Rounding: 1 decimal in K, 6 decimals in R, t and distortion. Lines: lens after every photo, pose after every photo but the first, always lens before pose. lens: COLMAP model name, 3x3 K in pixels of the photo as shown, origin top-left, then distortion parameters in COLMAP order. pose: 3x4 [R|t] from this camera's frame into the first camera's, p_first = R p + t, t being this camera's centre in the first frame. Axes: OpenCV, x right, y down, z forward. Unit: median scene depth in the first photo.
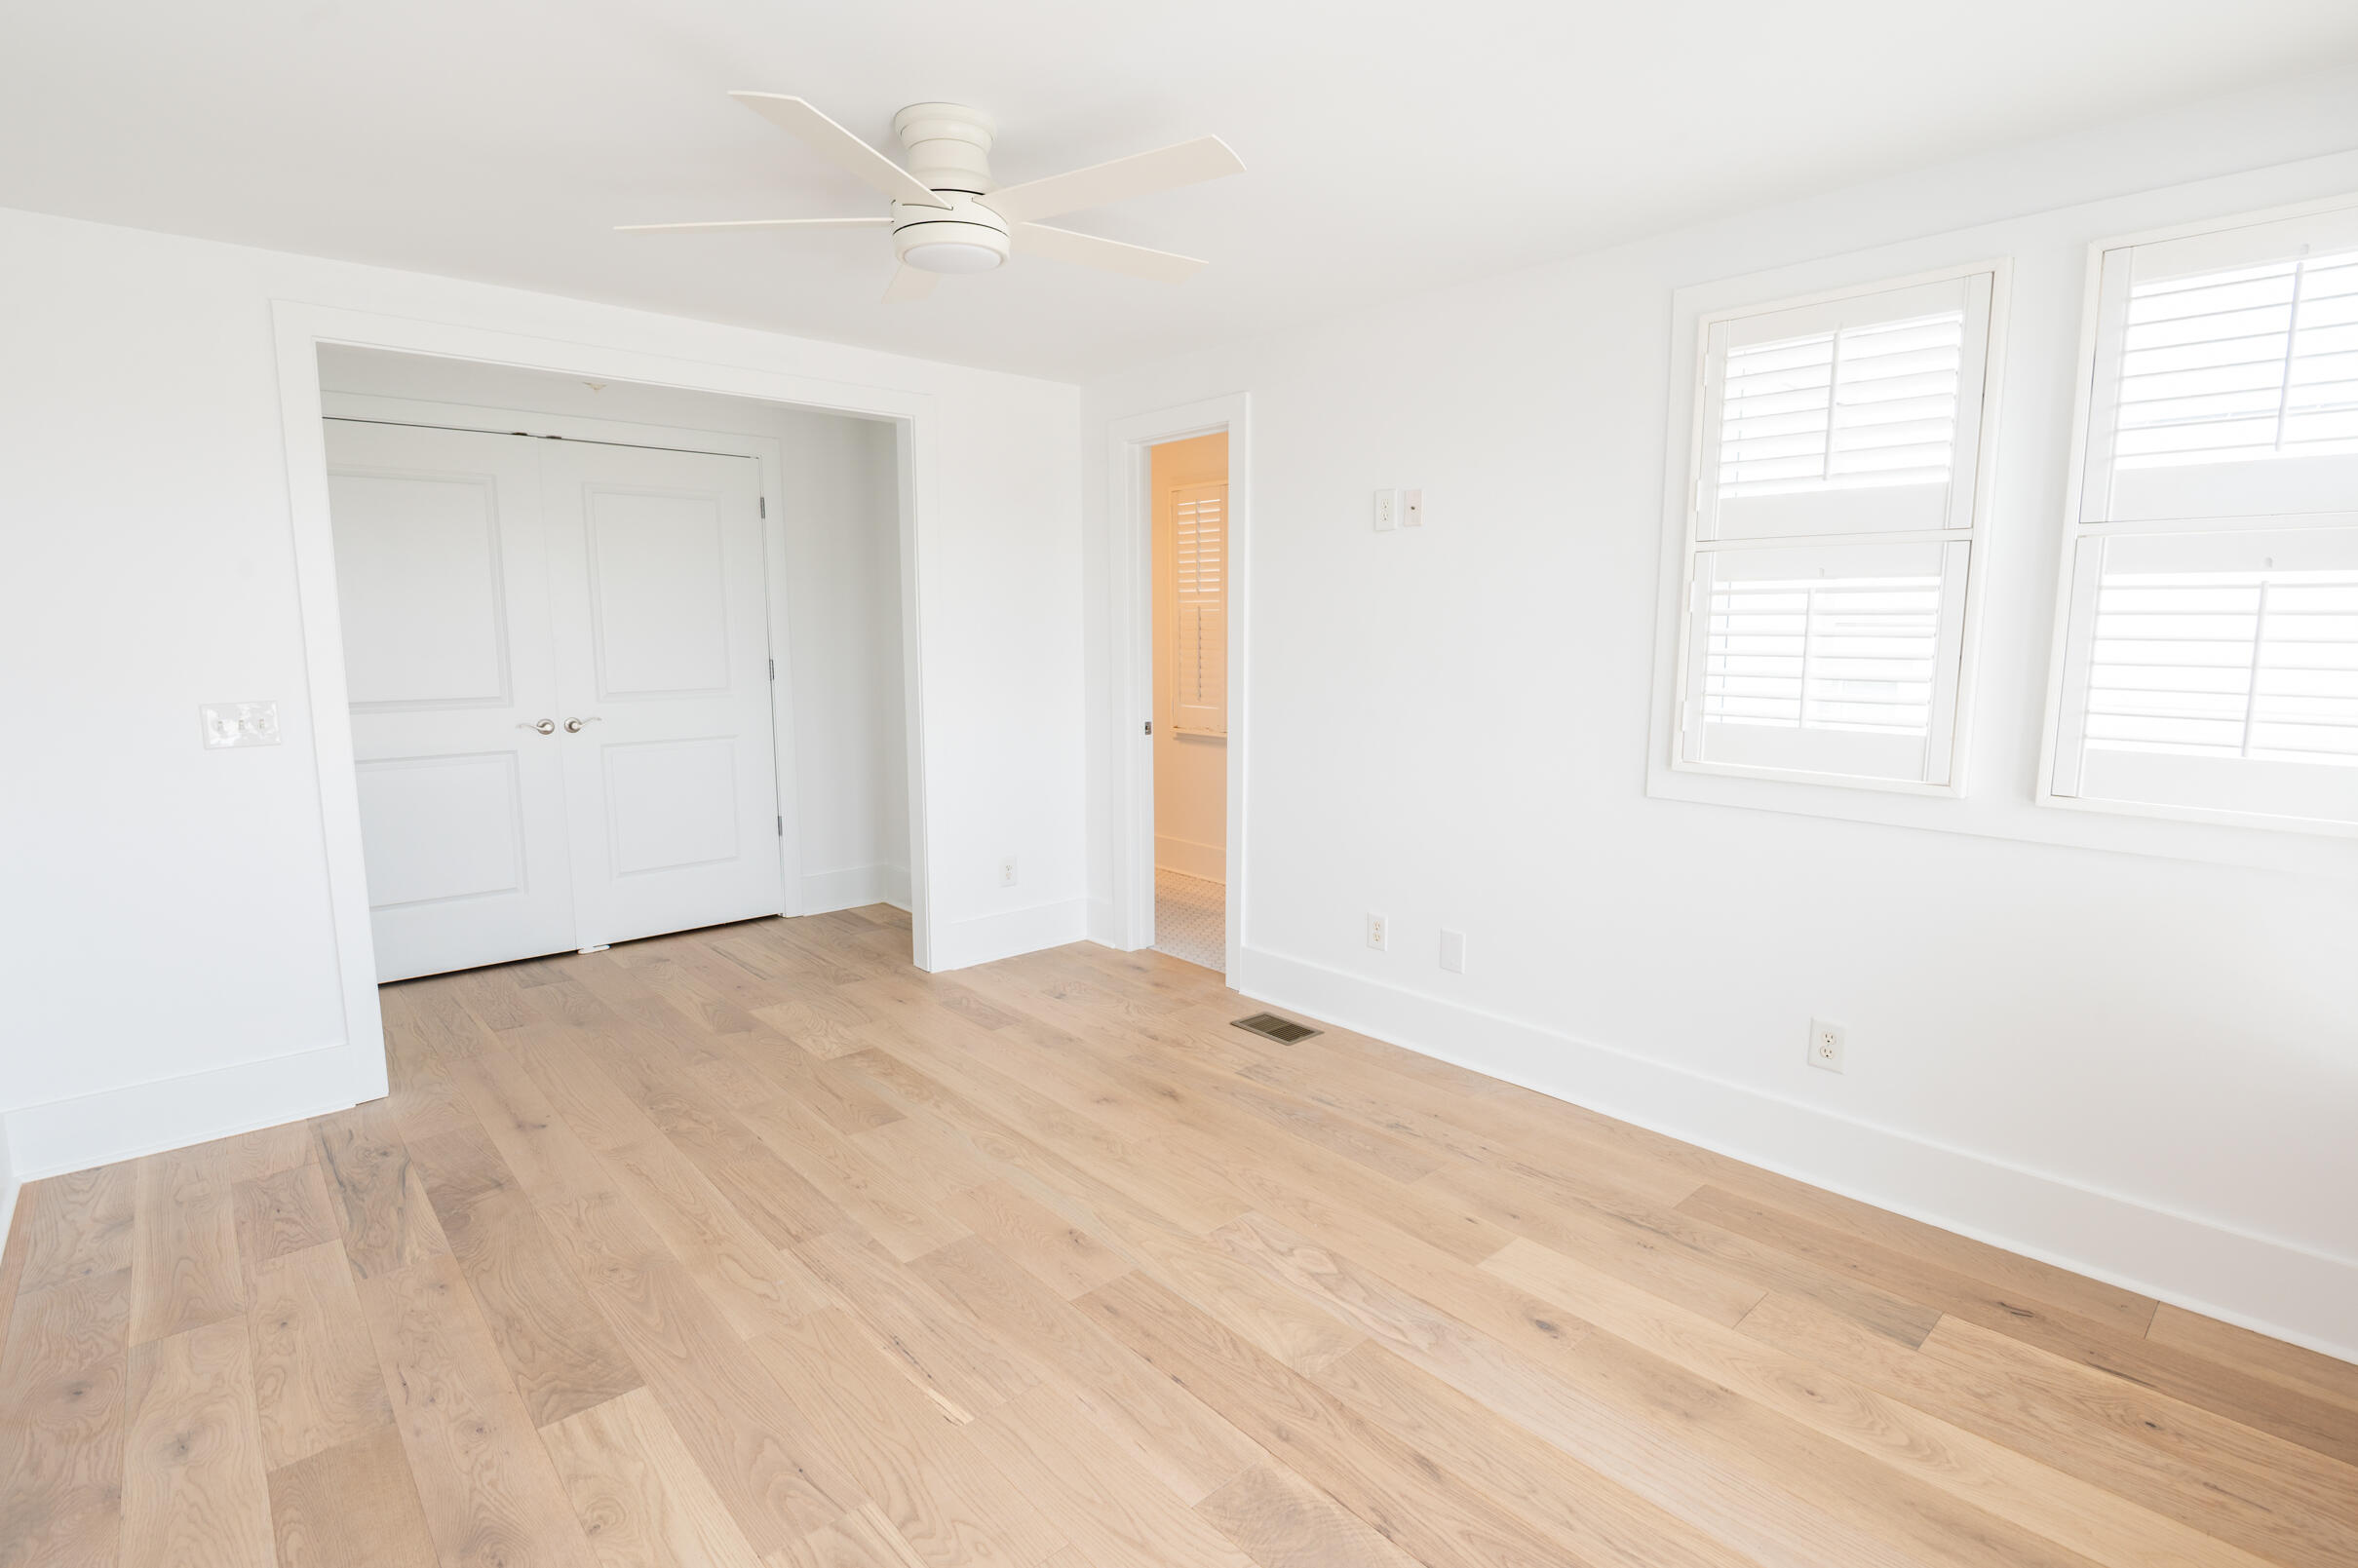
lens RADIAL K [[1130.4, 0, 1179.0], [0, 1130.4, 784.0], [0, 0, 1]] dist [0.003452, -0.012553]
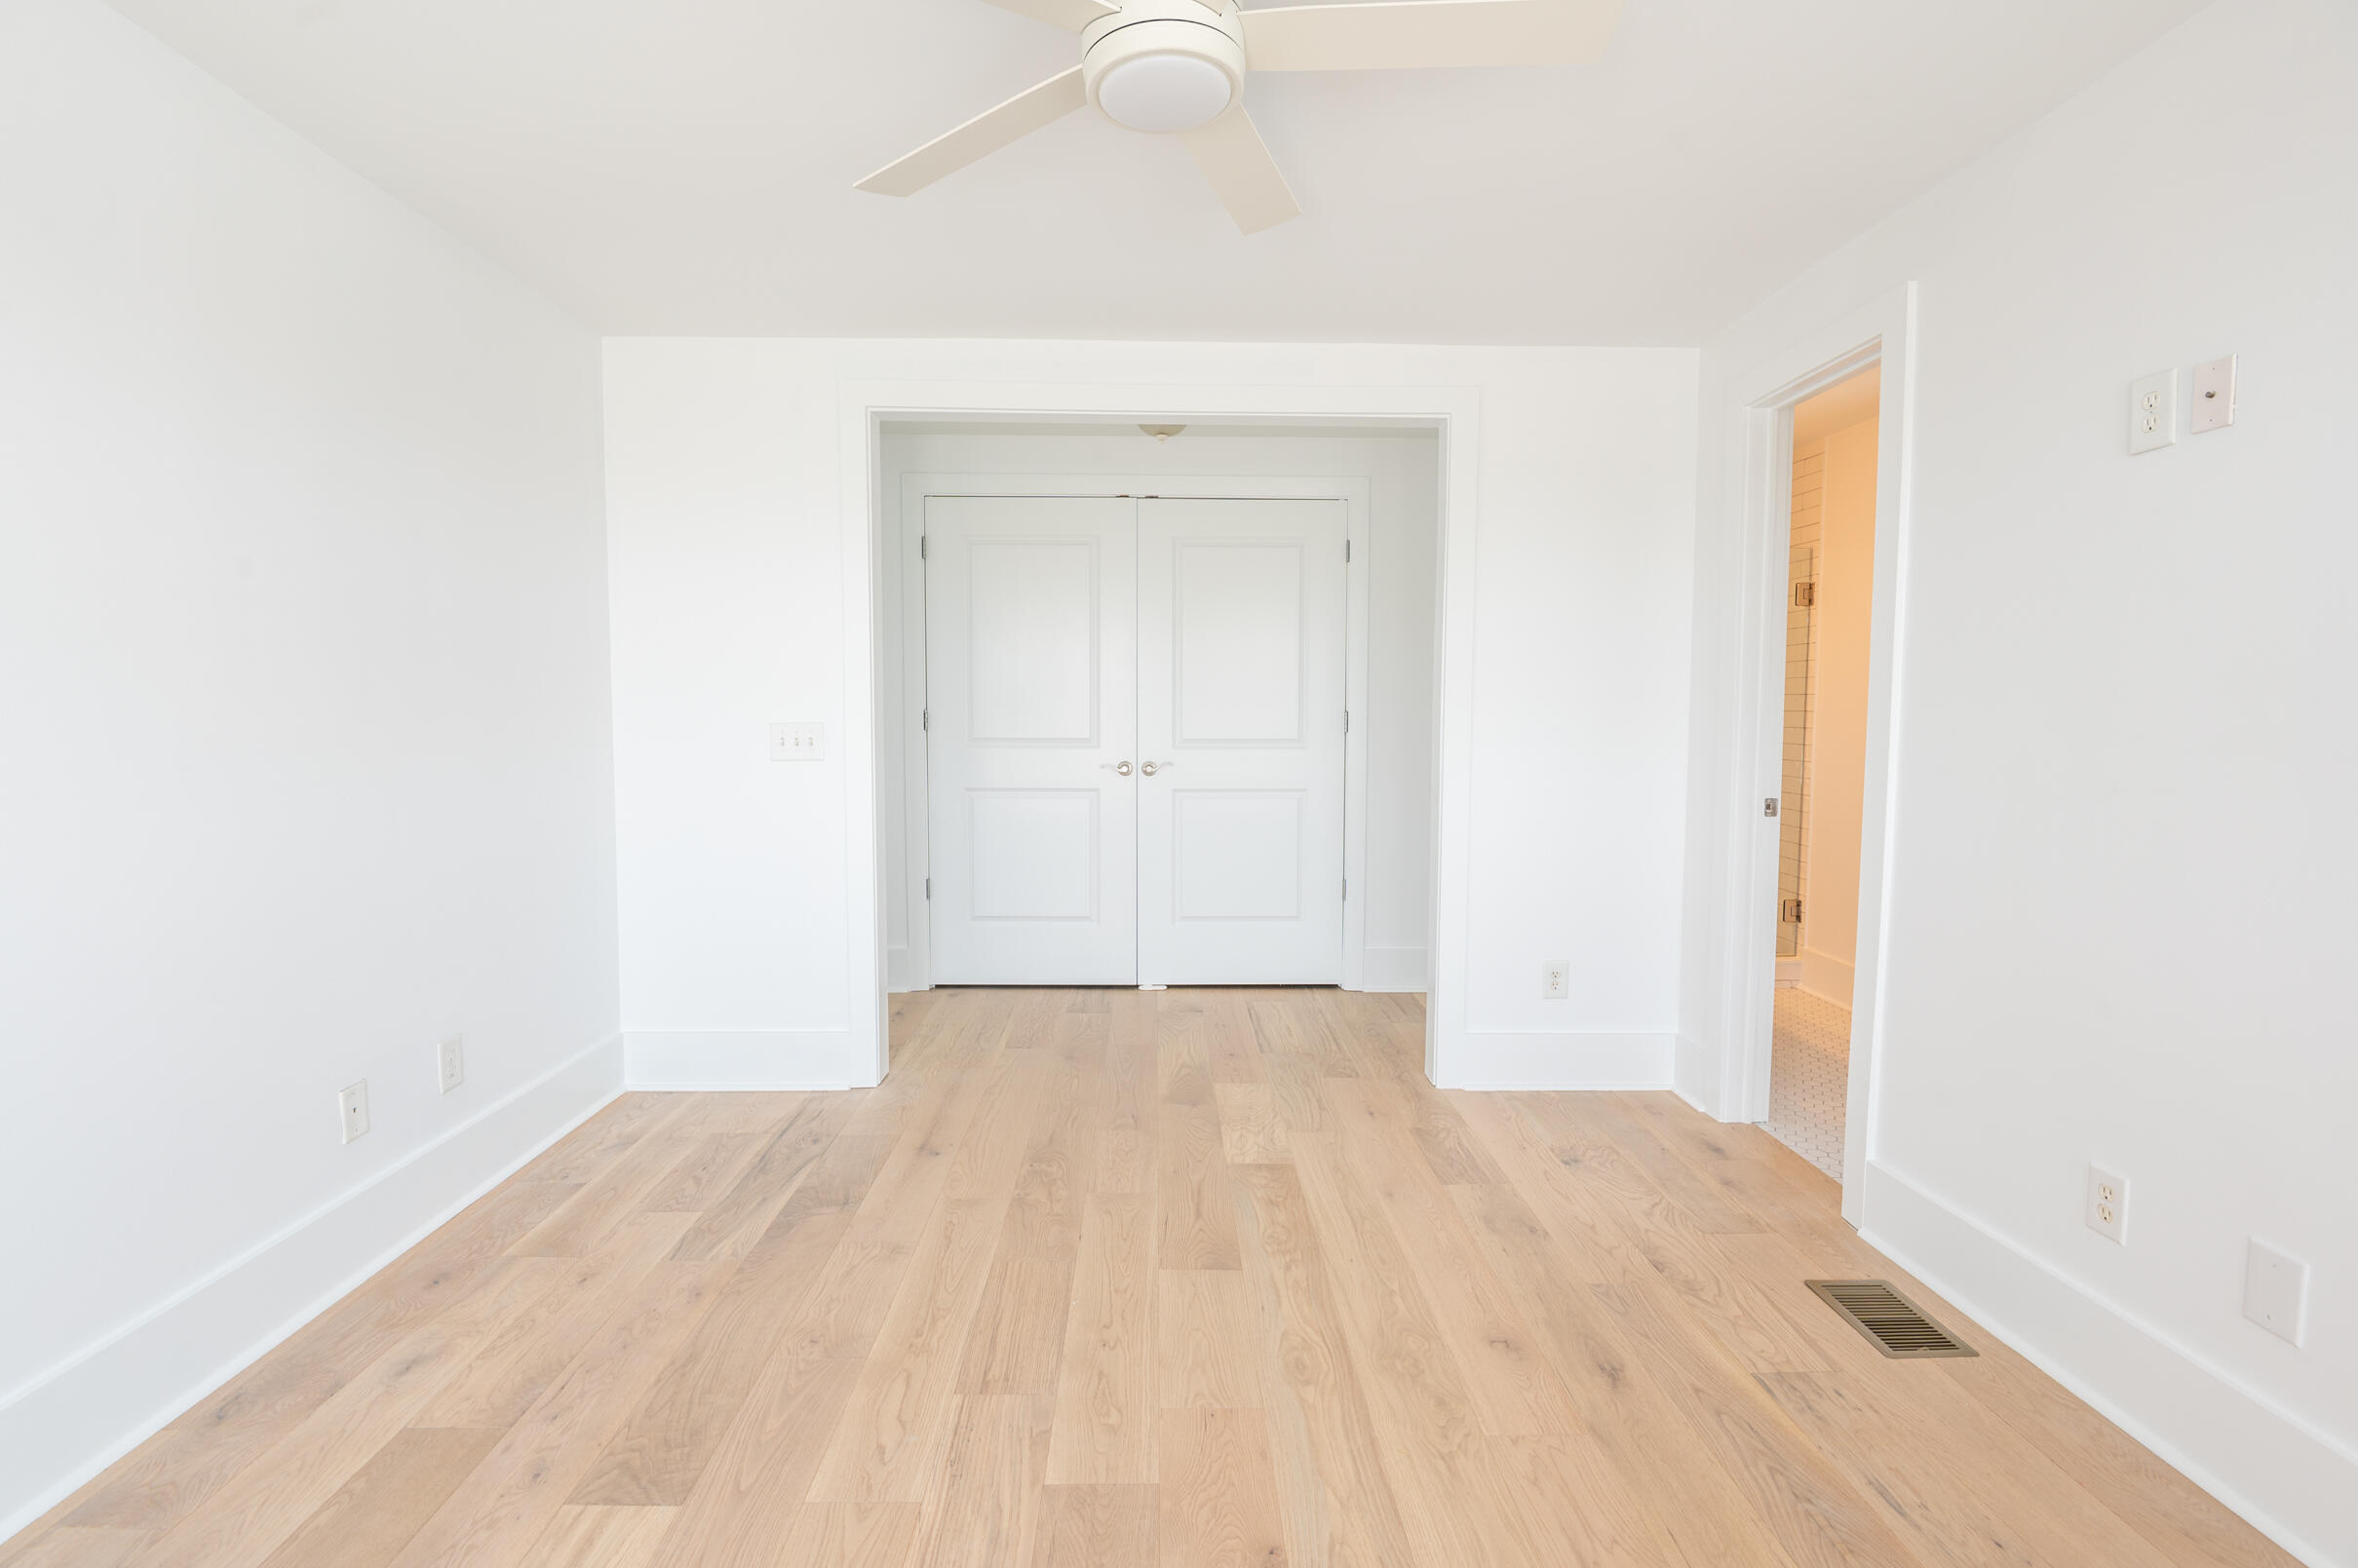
lens RADIAL K [[1080.0, 0, 1179.0], [0, 1080.0, 784.0], [0, 0, 1]] dist [0.000513, -0.014759]
pose [[0.752924, 0.048912, -0.656287, 0.175124], [-0.096244, 0.994696, -0.036283, -0.005530], [0.651031, 0.090483, 0.753638, 0.338518]]
